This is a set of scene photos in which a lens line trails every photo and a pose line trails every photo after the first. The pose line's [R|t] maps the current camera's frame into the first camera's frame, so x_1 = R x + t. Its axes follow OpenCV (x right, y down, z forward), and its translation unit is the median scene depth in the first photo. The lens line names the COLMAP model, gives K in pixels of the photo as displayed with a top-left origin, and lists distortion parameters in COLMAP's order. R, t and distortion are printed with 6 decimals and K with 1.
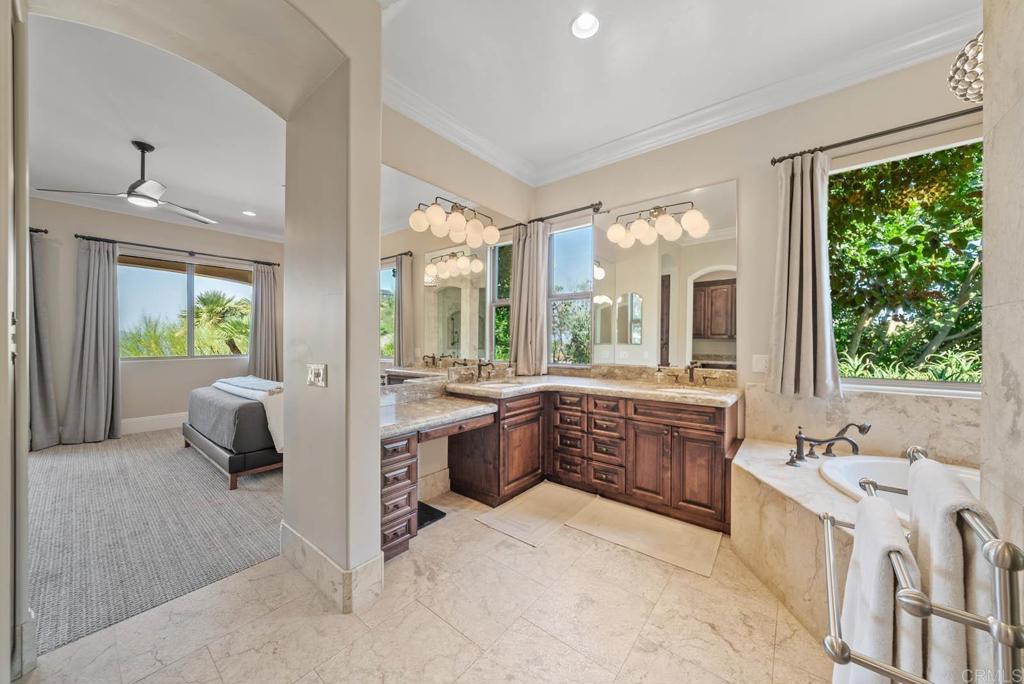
lens RADIAL K [[353.3, 0, 519.2], [0, 353.3, 339.3], [0, 0, 1]] dist [-0.002006, -0.000573]
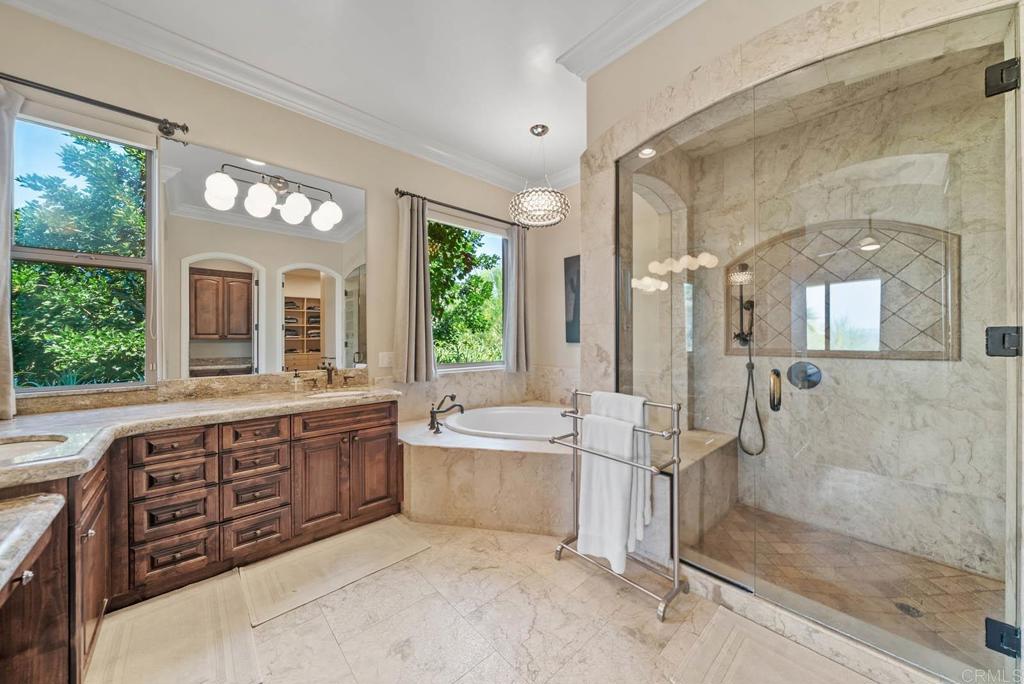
lens RADIAL K [[353.3, 0, 520.8], [0, 353.3, 339.5], [0, 0, 1]] dist [-0.002006, -0.000573]
pose [[0.156698, -0.003340, 0.987641, -0.393400], [0.004565, 0.999986, 0.002658, 0.001104], [-0.987636, 0.004092, 0.156711, 0.383110]]
